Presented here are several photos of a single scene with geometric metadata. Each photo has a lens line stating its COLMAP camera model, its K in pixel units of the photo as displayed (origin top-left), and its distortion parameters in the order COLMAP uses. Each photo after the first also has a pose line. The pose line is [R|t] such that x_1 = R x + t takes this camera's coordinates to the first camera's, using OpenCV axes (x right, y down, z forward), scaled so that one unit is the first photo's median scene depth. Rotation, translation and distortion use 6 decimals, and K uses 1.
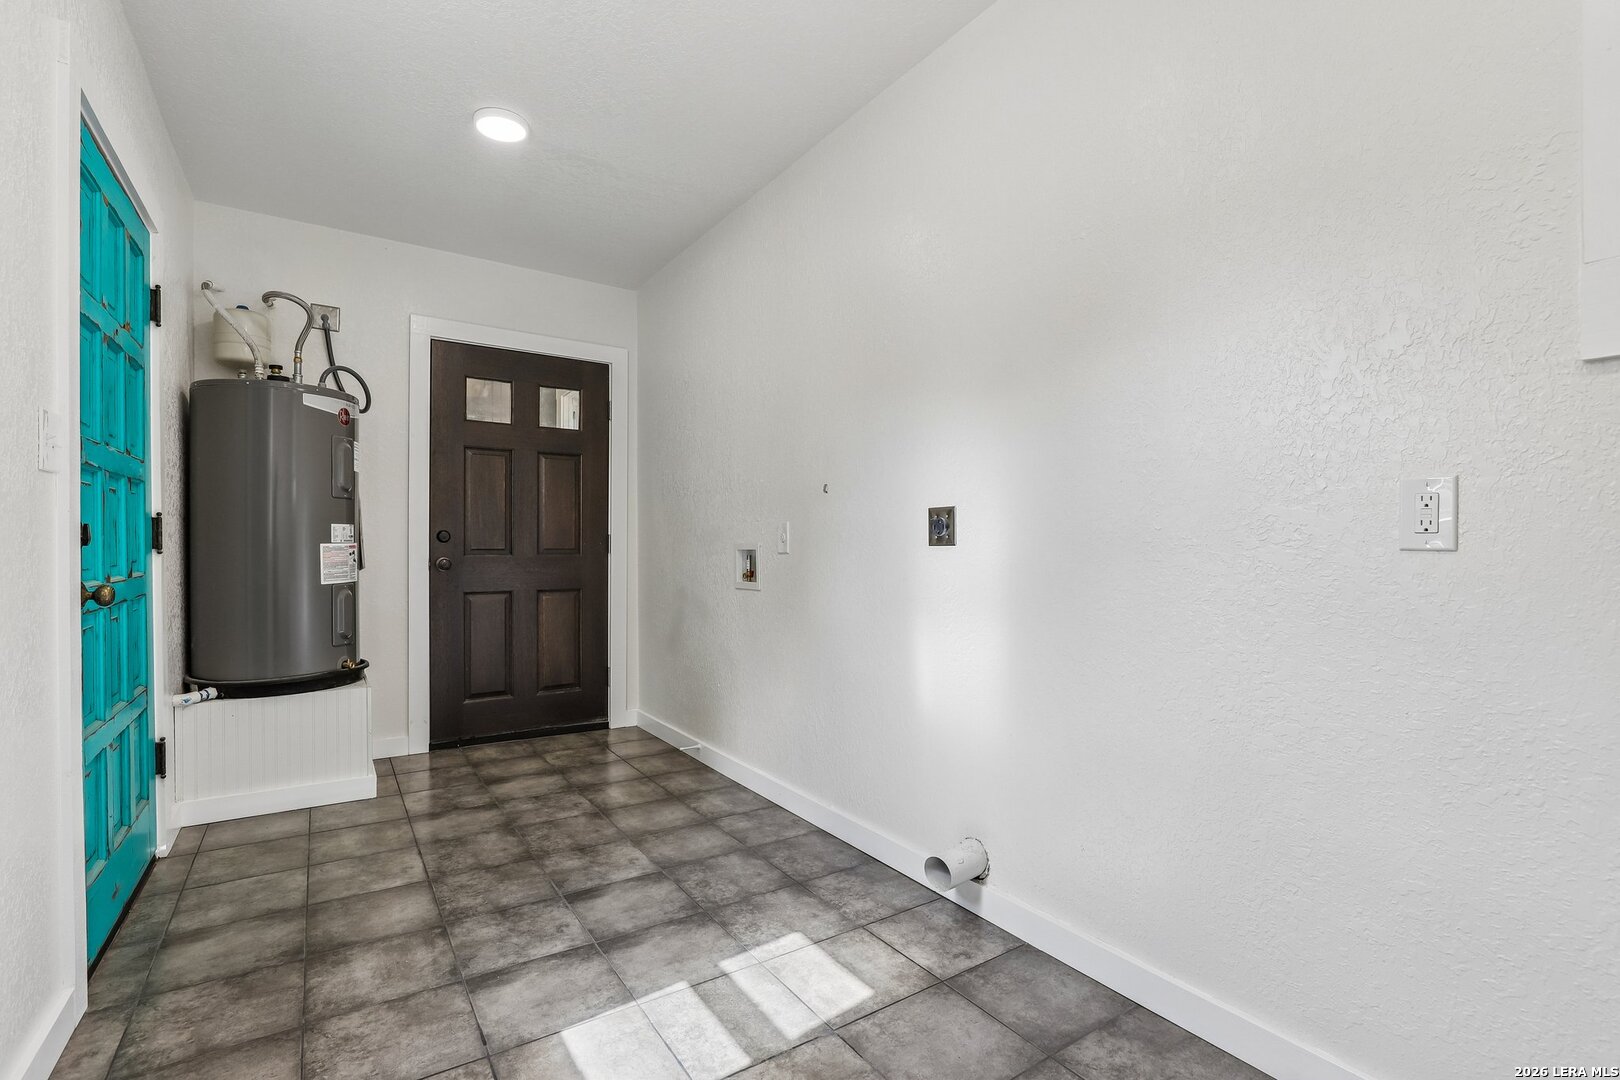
lens RADIAL K [[743.2, 0, 809.6], [0, 743.2, 546.7], [0, 0, 1]] dist [-0.025104, 0.000449]
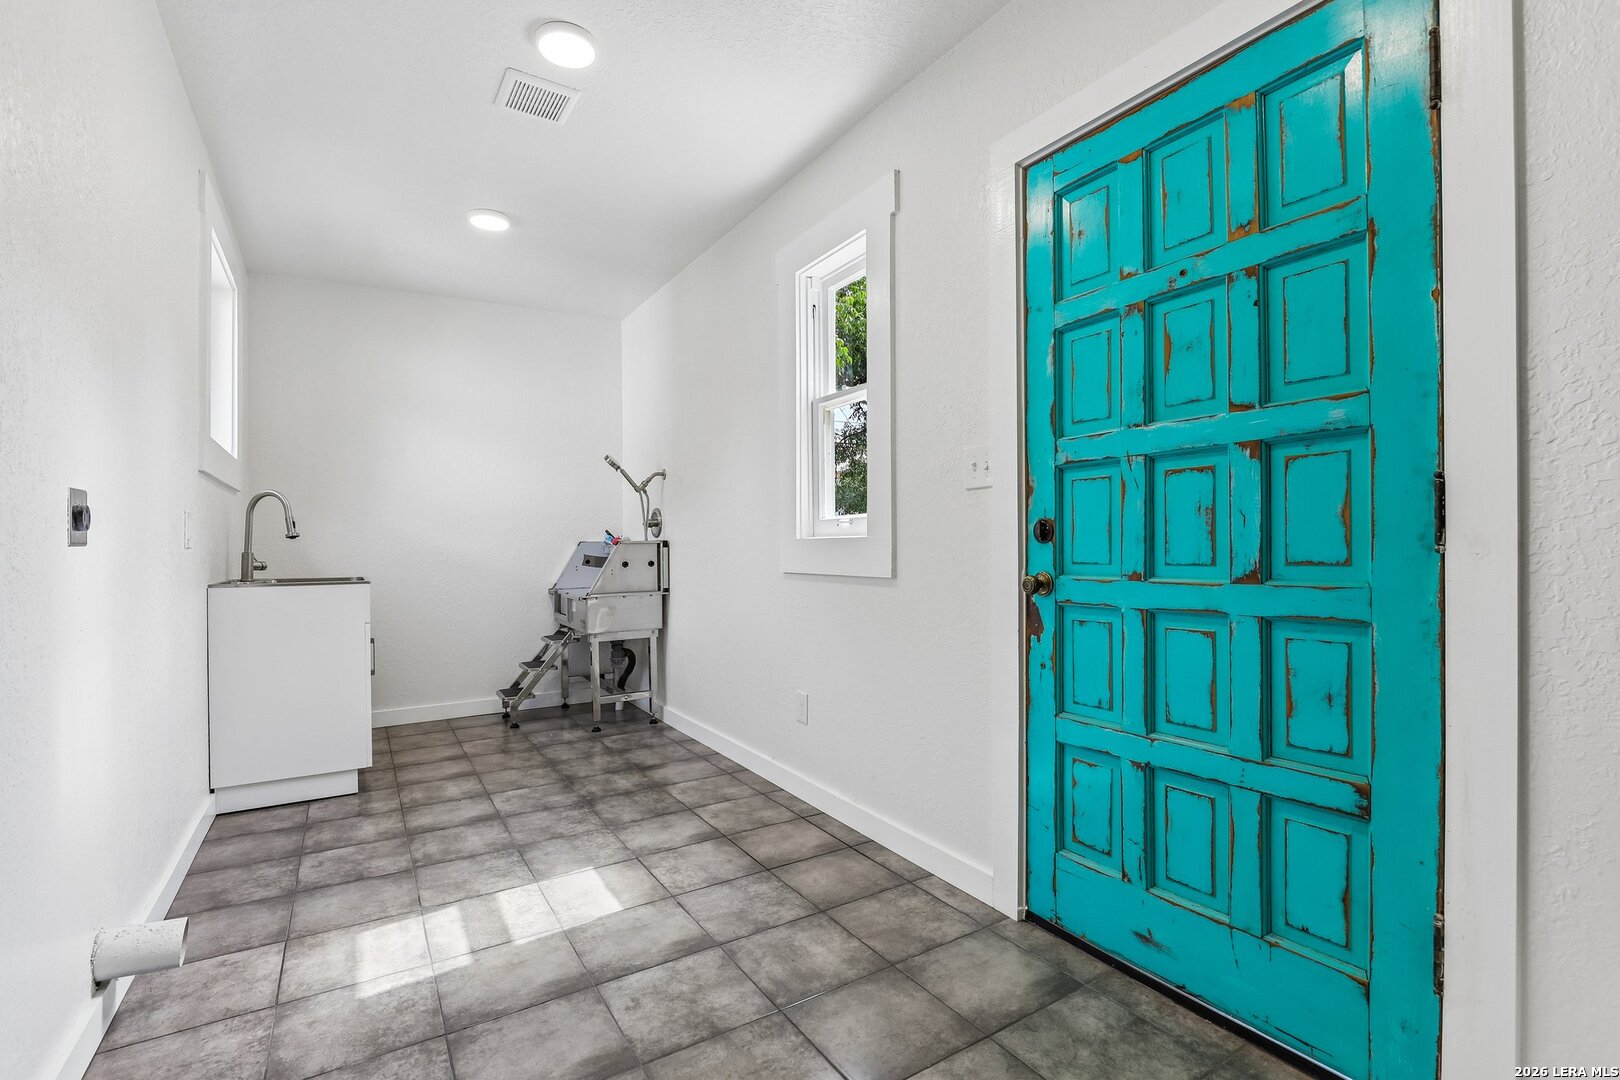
lens RADIAL K [[743.2, 0, 812.4], [0, 743.2, 542.4], [0, 0, 1]] dist [-0.025104, 0.000449]
pose [[-0.999707, 0.007410, 0.023039, -0.612020], [0.007371, 0.999971, -0.001763, 0.000743], [-0.023052, -0.001593, -0.999733, 1.990258]]
